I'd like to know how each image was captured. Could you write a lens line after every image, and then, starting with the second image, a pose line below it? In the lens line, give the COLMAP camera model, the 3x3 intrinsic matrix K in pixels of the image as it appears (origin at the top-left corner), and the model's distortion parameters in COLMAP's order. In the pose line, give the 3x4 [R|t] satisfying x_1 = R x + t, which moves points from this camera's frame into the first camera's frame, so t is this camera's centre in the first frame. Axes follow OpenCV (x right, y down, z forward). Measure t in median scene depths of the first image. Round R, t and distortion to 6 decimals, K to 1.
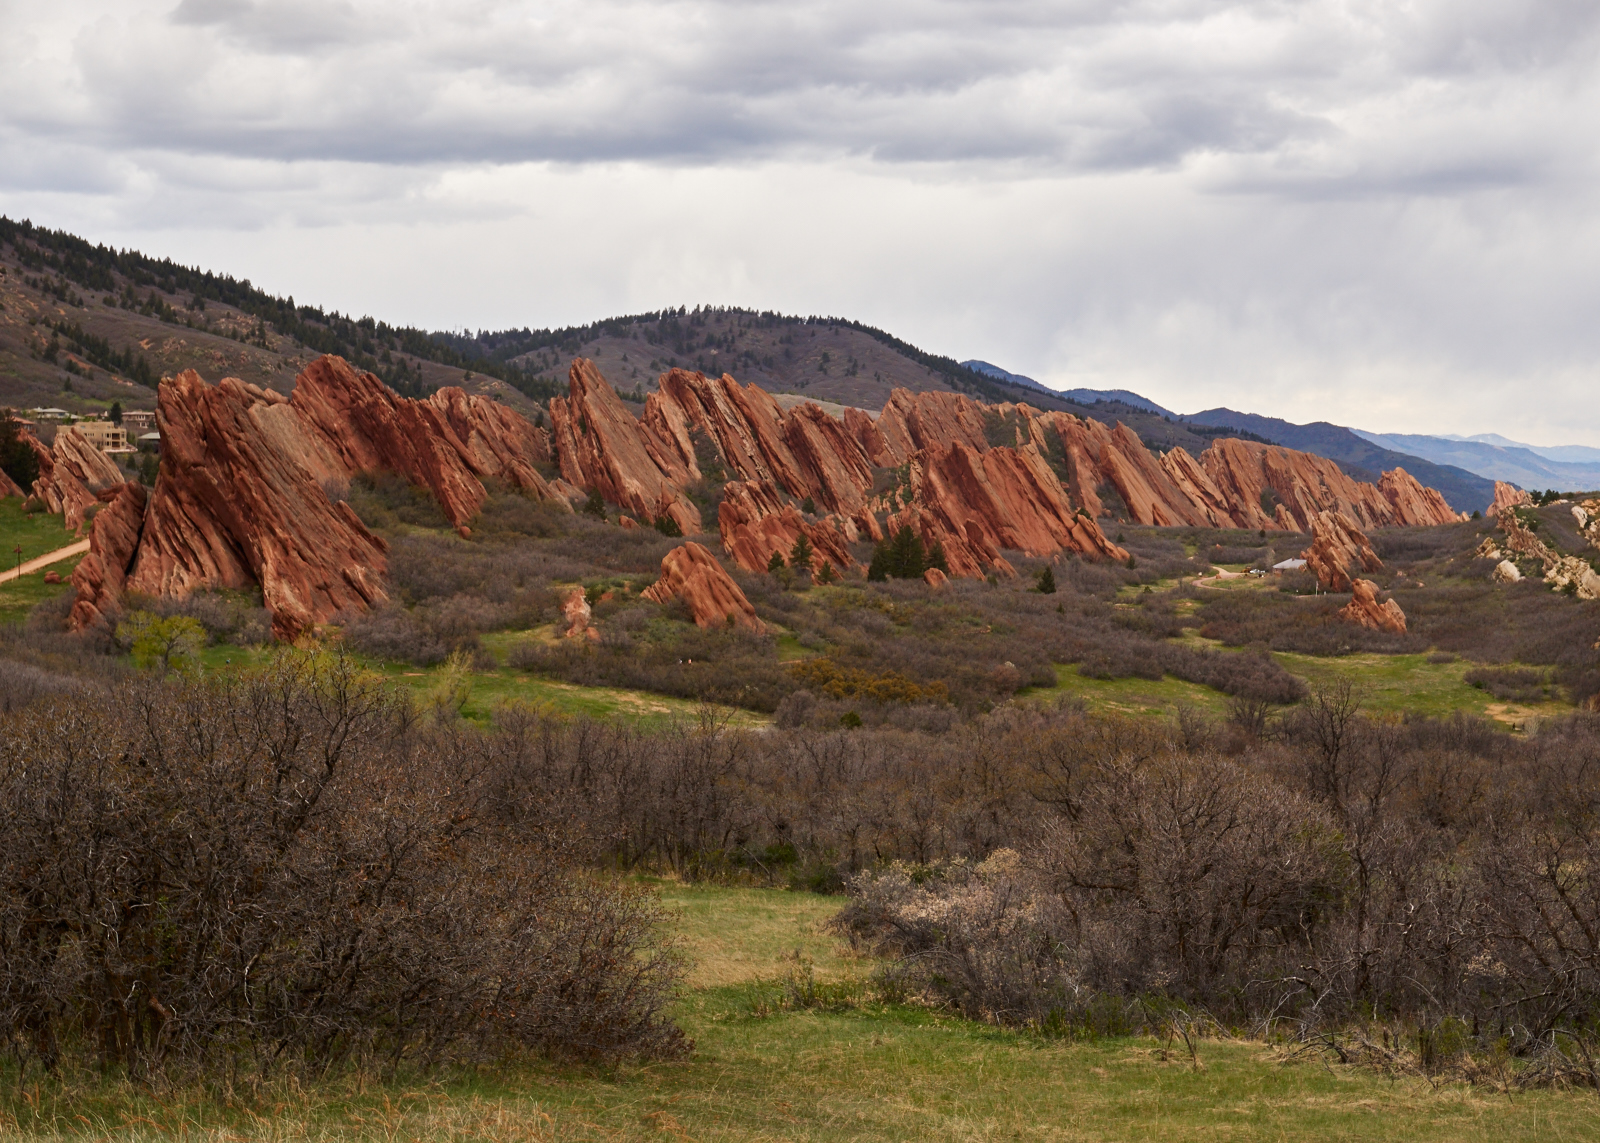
lens RADIAL K [[3036.9, 0, 800.0], [0, 3036.9, 571.5], [0, 0, 1]] dist [0.232440, -5.057135]
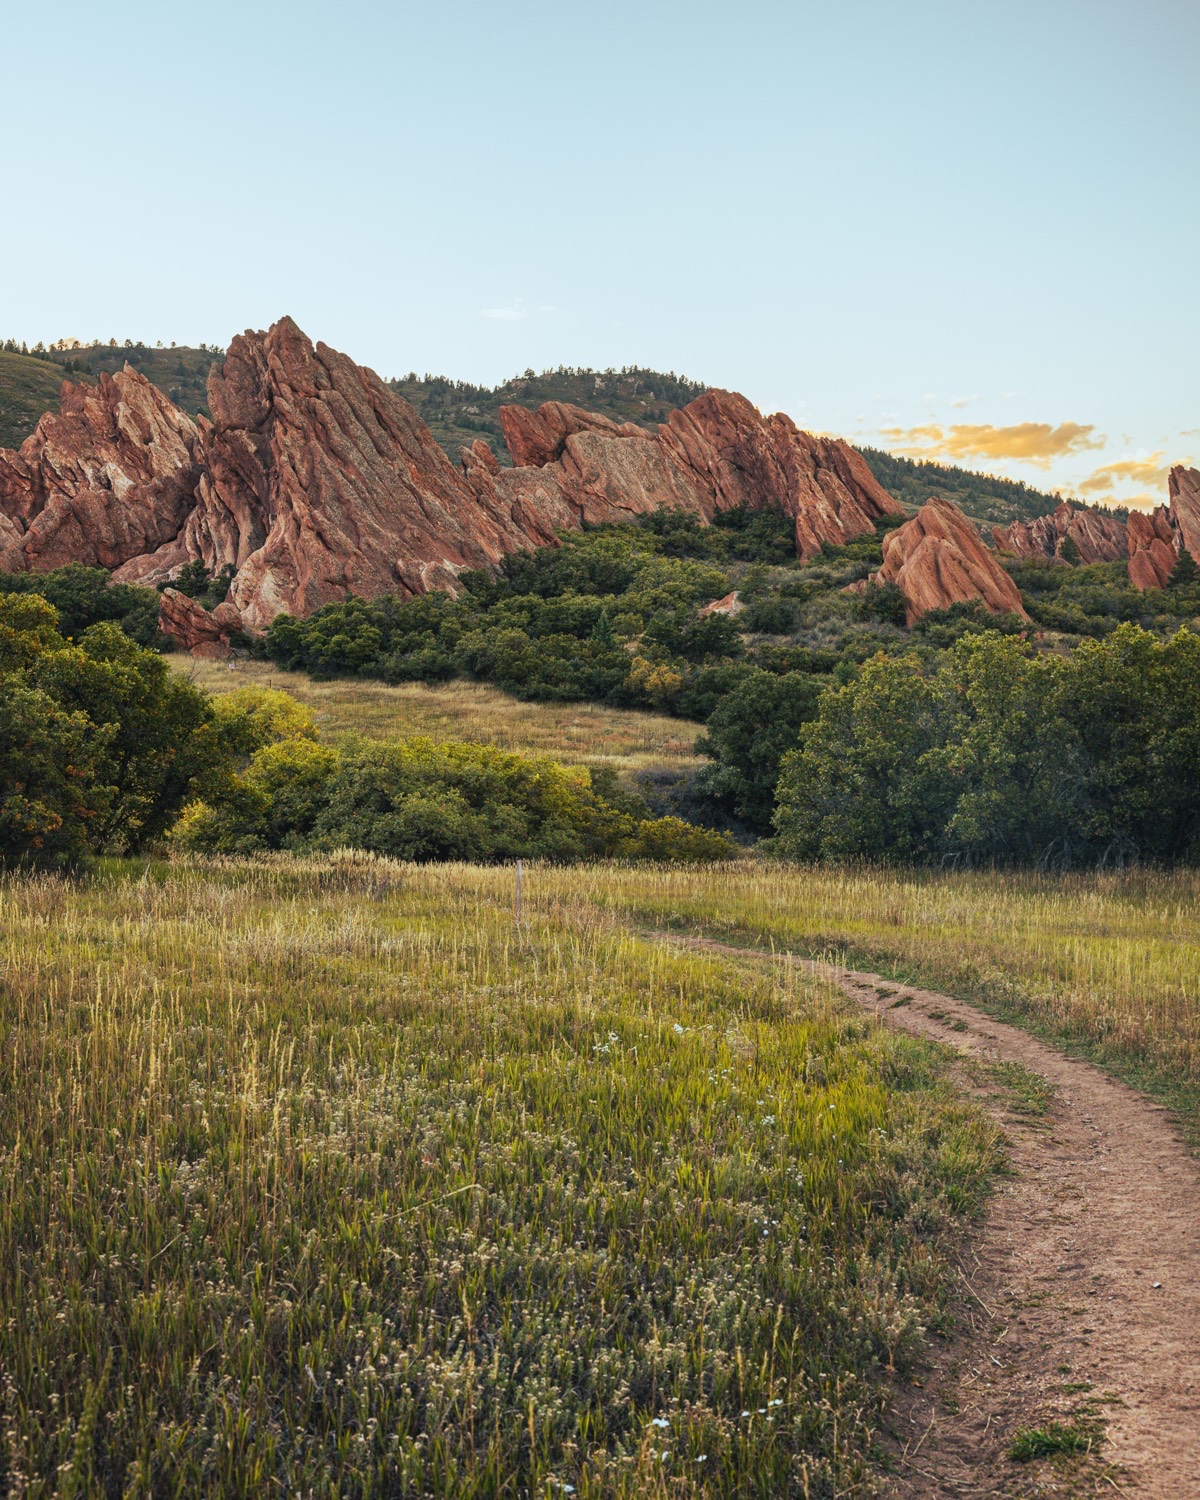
lens RADIAL K [[2084.5, 0, 573.3], [0, 2084.5, 697.2], [0, 0, 1]] dist [0.011252, -0.020418]
pose [[0.902499, -0.013253, -0.430488, 0.041107], [0.005099, 0.999785, -0.020089, 0.018780], [0.430661, 0.015935, 0.902373, 0.285416]]
